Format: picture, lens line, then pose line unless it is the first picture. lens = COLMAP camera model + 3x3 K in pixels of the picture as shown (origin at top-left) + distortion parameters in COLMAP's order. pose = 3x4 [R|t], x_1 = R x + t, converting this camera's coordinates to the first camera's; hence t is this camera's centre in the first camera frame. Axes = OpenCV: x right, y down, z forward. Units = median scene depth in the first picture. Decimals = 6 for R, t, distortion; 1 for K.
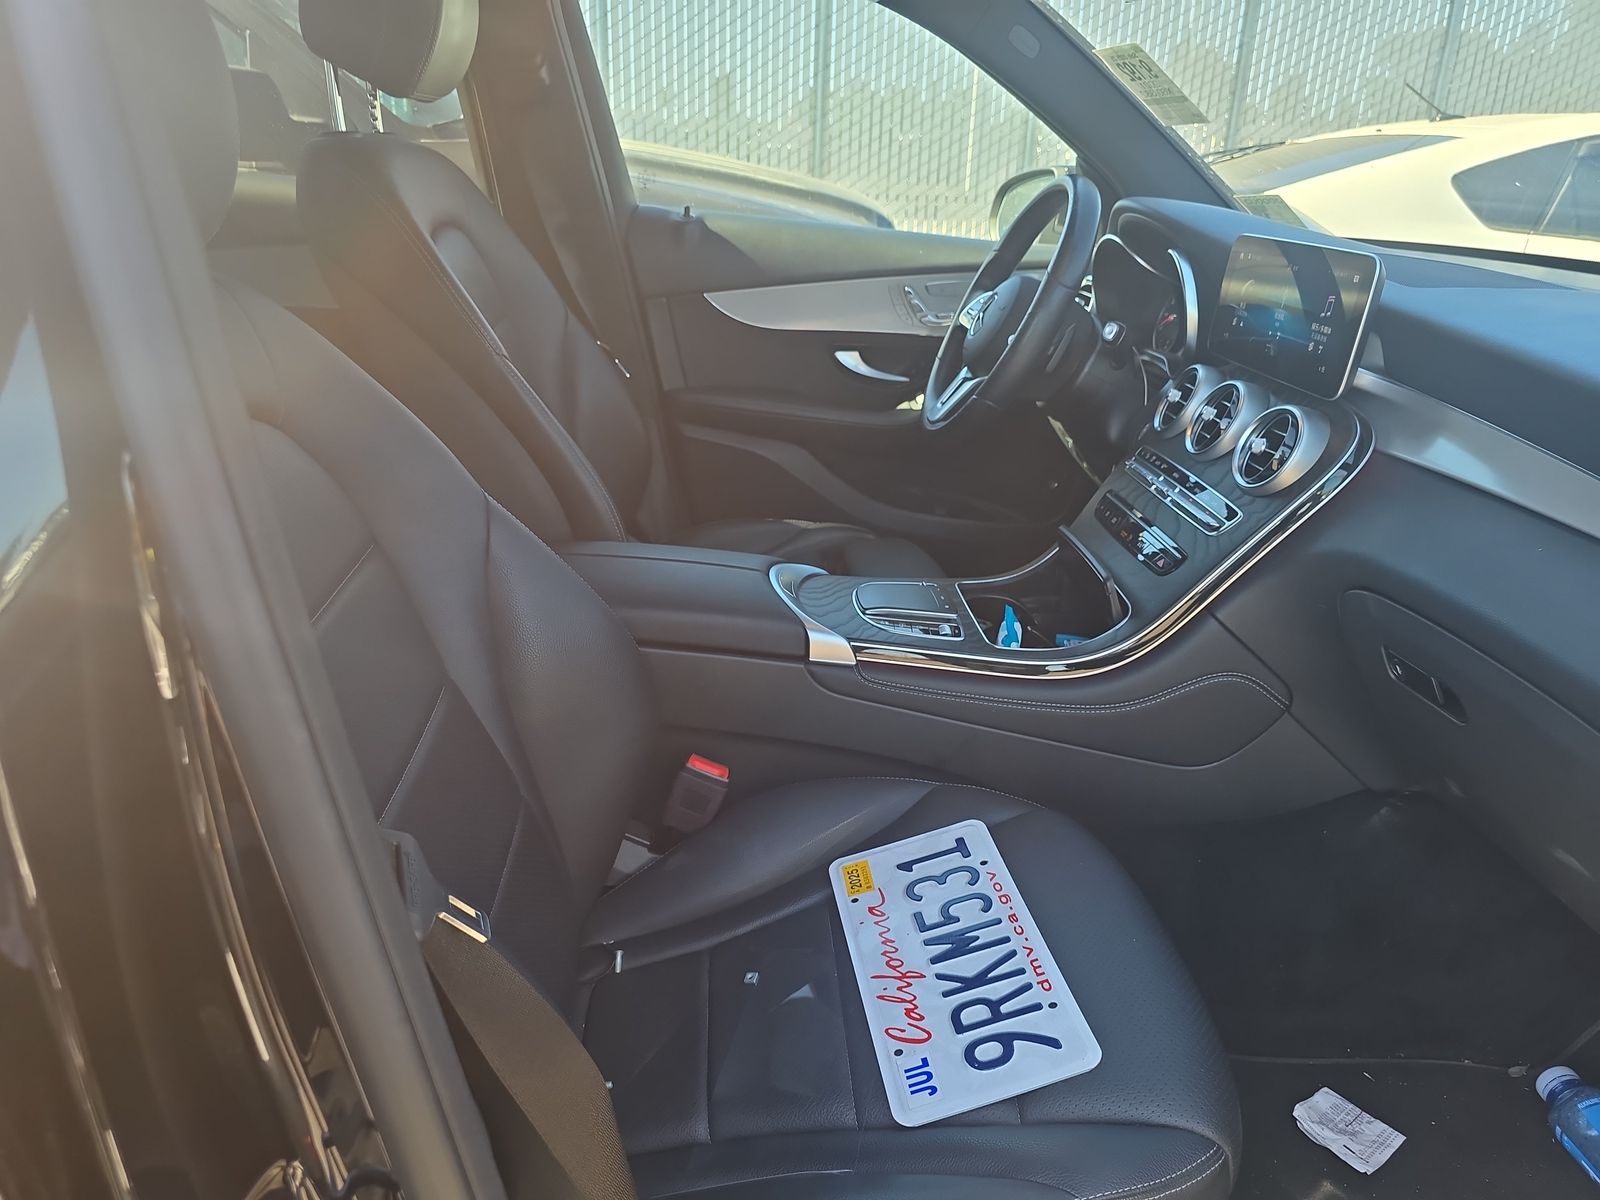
lens RADIAL K [[1081.9, 0, 800.0], [0, 1081.9, 600.0], [0, 0, 1]] dist [0.029237, -0.033365]
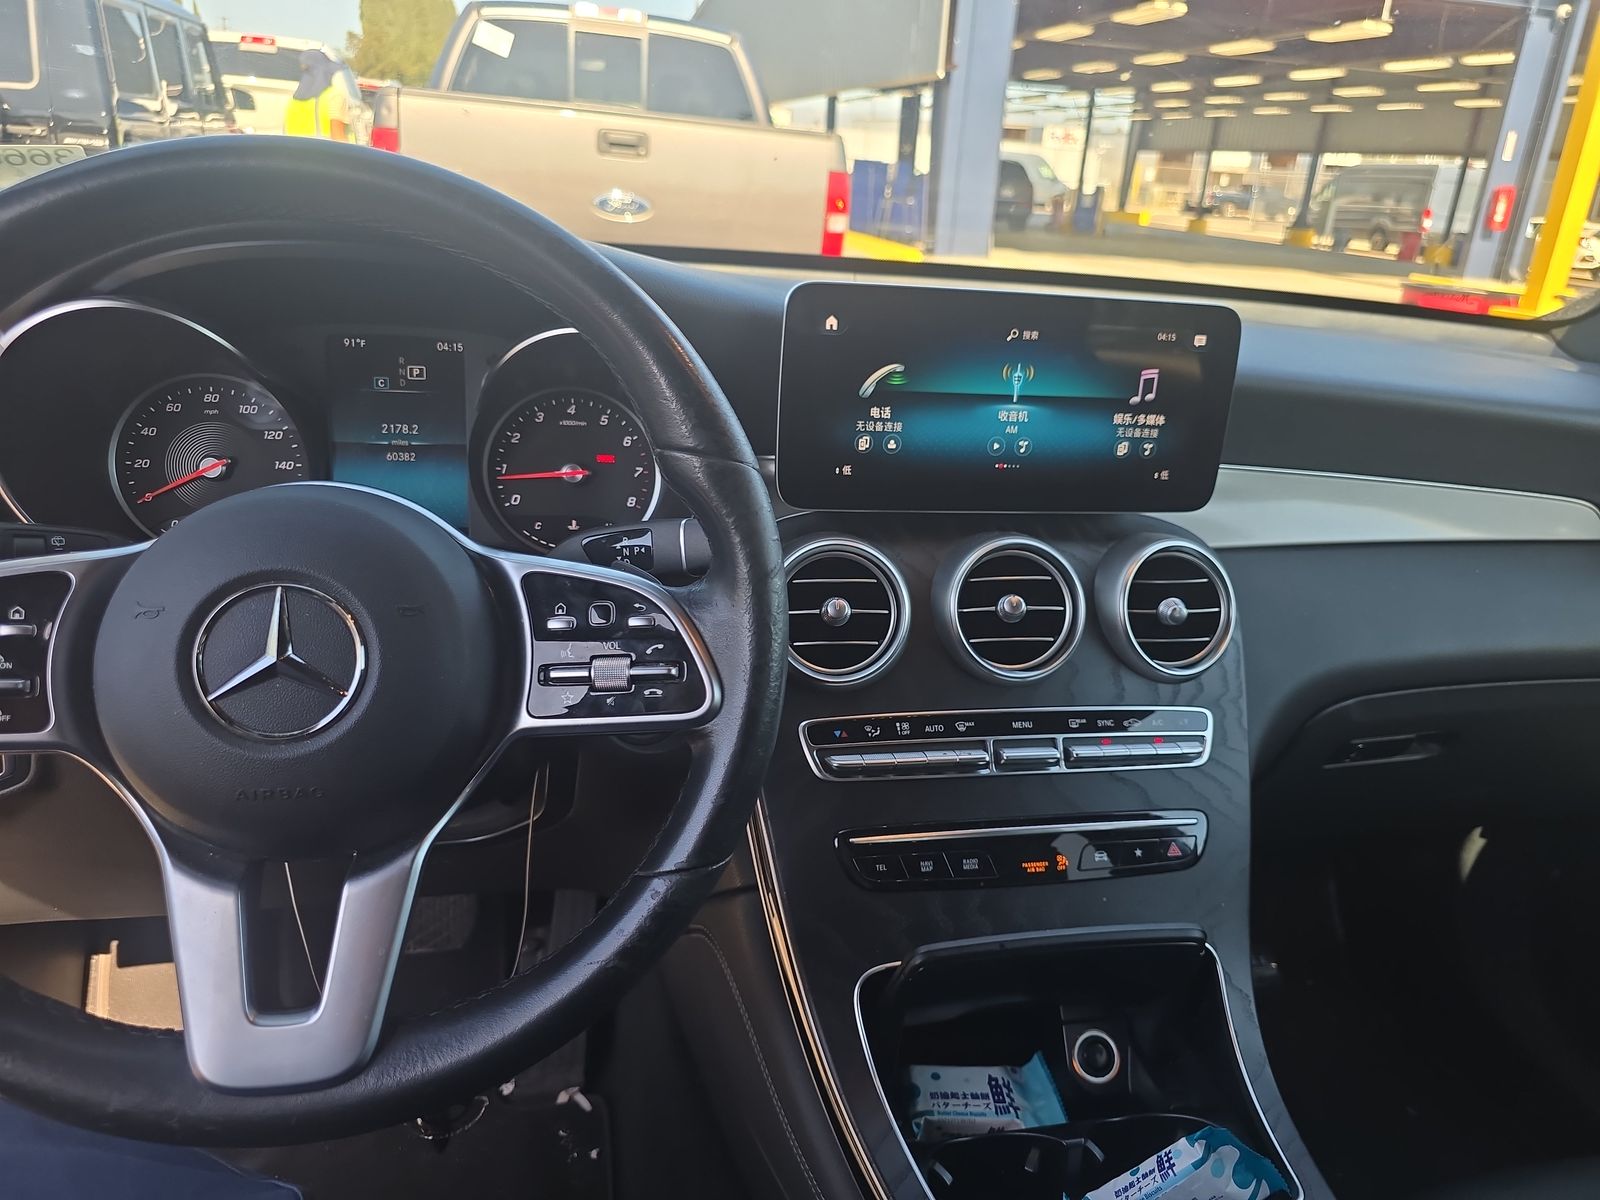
lens RADIAL K [[1080.5, 0, 800.0], [0, 1080.5, 600.0], [0, 0, 1]] dist [0.056550, -0.072814]
pose [[-0.113961, -0.401009, 0.908958, -0.124133], [0.310720, 0.854633, 0.415999, -0.457228], [-0.943645, 0.329839, 0.027207, 1.125844]]
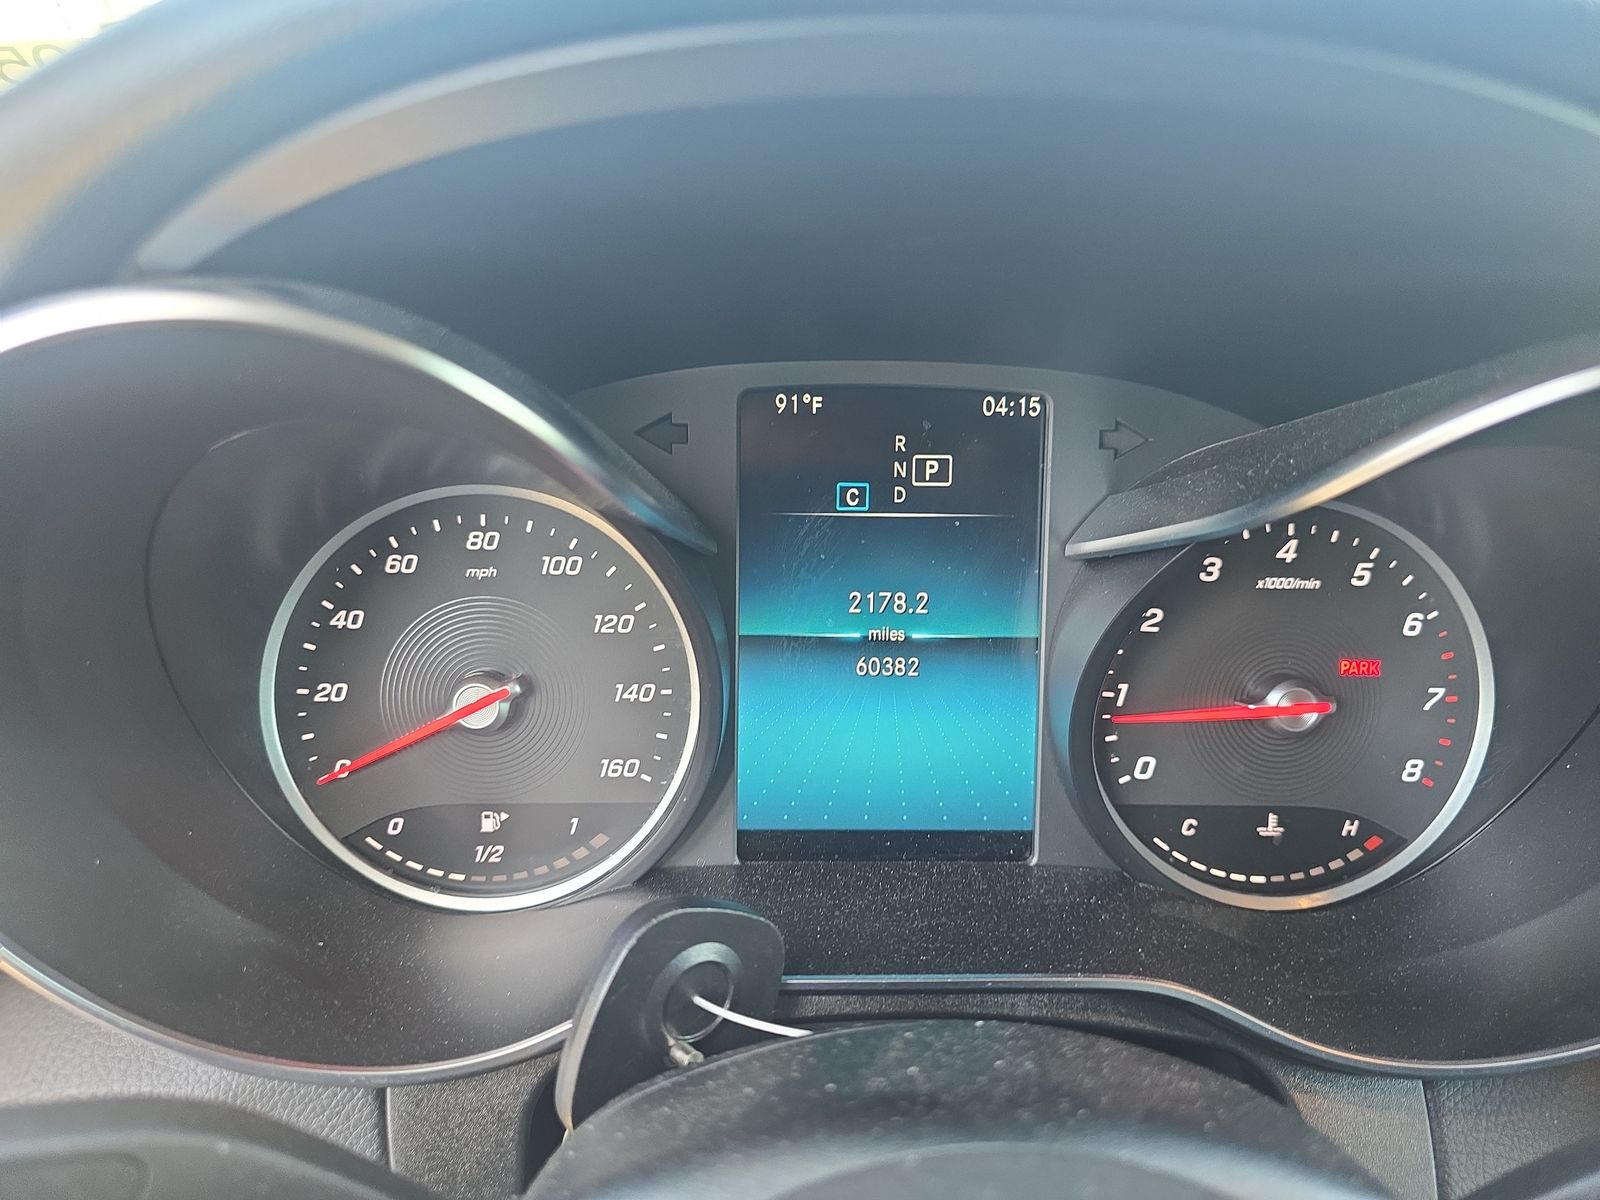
lens RADIAL K [[1081.2, 0, 800.0], [0, 1081.2, 600.0], [0, 0, 1]] dist [-0.000318, -0.018662]
pose [[0.069565, -0.369712, 0.926538, 0.252255], [0.367172, 0.873077, 0.320813, -0.445463], [-0.927548, 0.317882, 0.196484, 1.289582]]
